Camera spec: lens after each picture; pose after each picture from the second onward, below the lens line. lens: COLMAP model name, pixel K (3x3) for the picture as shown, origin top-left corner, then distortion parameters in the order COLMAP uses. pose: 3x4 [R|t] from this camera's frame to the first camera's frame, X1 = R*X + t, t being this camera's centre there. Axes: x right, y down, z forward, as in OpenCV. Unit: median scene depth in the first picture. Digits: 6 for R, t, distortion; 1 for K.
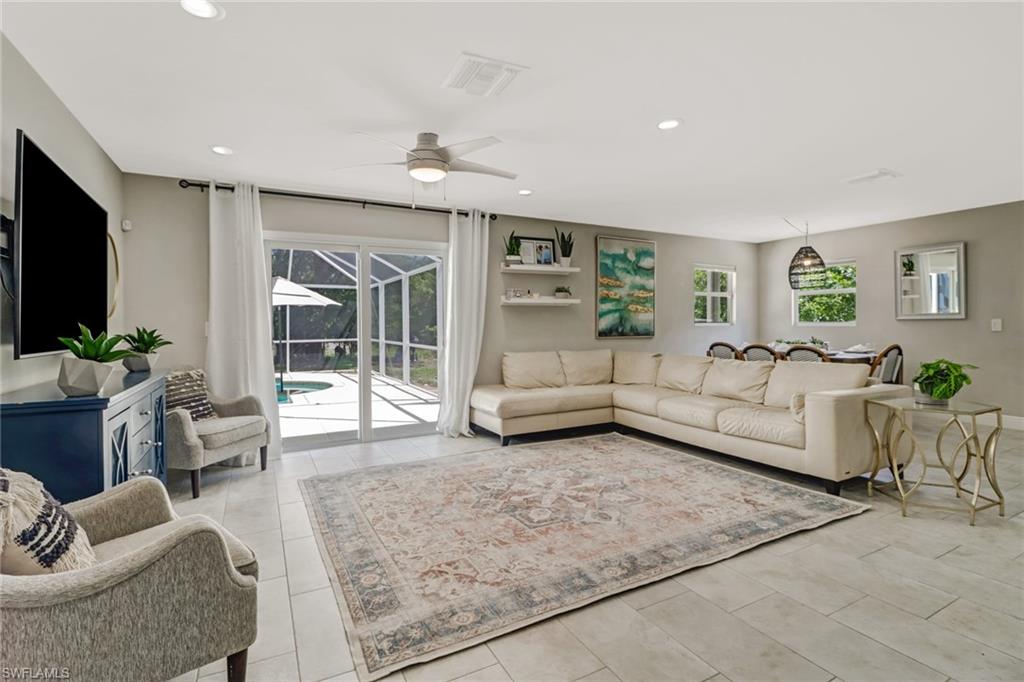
lens RADIAL K [[489.6, 0, 514.4], [0, 489.6, 338.9], [0, 0, 1]] dist [-0.003109, -0.009117]
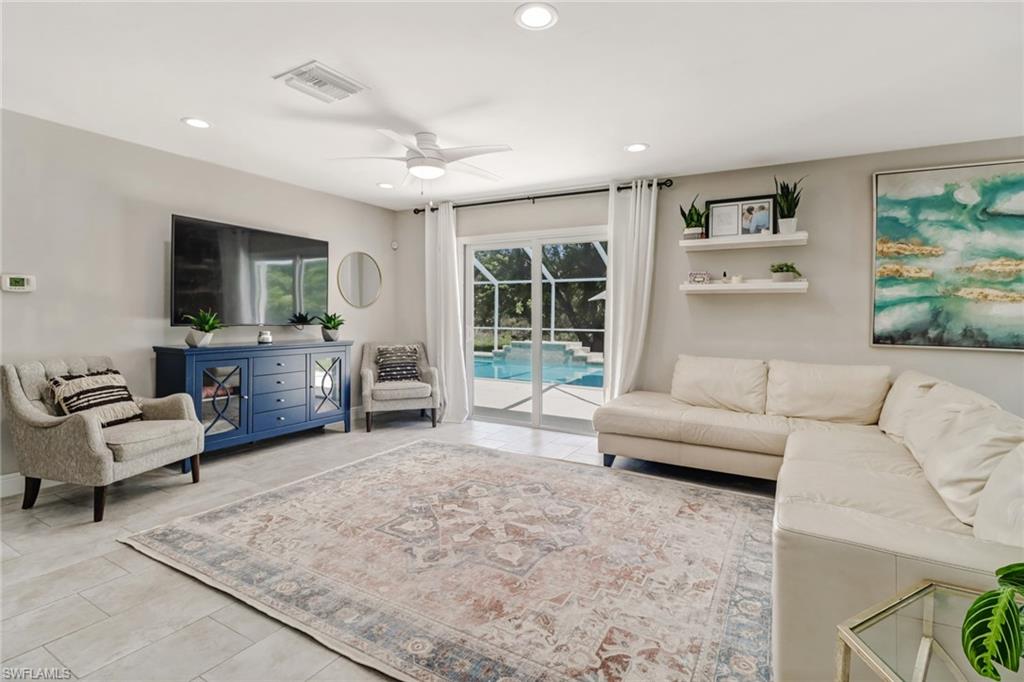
lens RADIAL K [[489.6, 0, 509.0], [0, 489.6, 328.7], [0, 0, 1]] dist [-0.003109, -0.009117]
pose [[0.537431, 0.041258, -0.842298, 0.761023], [-0.043072, 0.998842, 0.021444, -0.028201], [0.842207, 0.024754, 0.538585, 0.550964]]
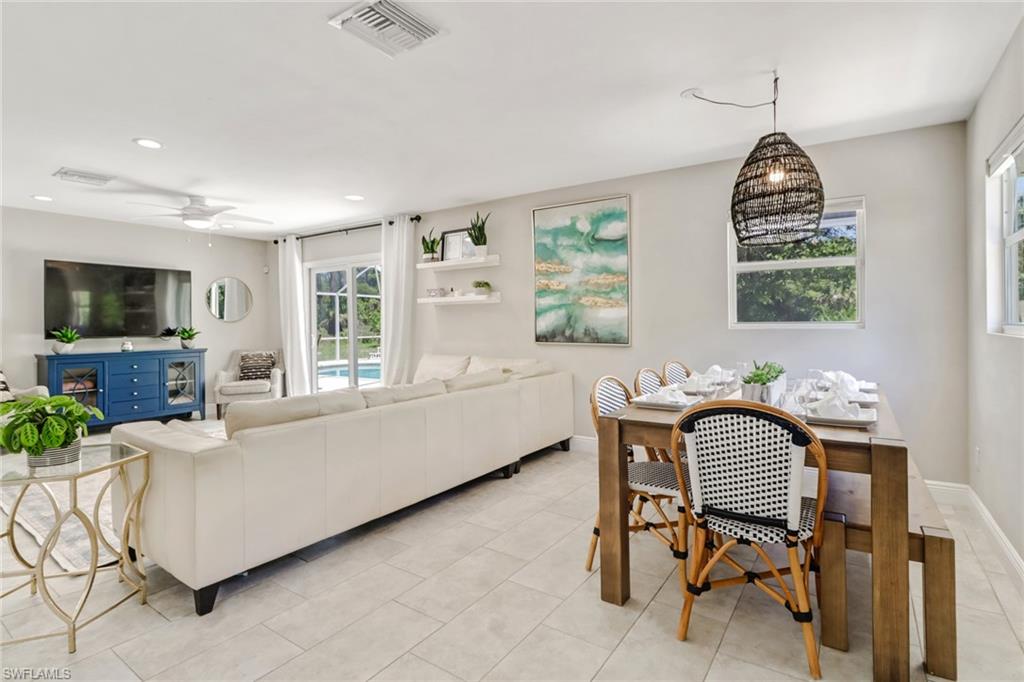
lens RADIAL K [[489.6, 0, 519.5], [0, 489.6, 329.1], [0, 0, 1]] dist [-0.003109, -0.009117]
pose [[0.475443, 0.018973, -0.879542, 1.454778], [-0.019191, 0.999753, 0.011193, -0.056066], [0.879537, 0.011558, 0.475690, 1.087729]]
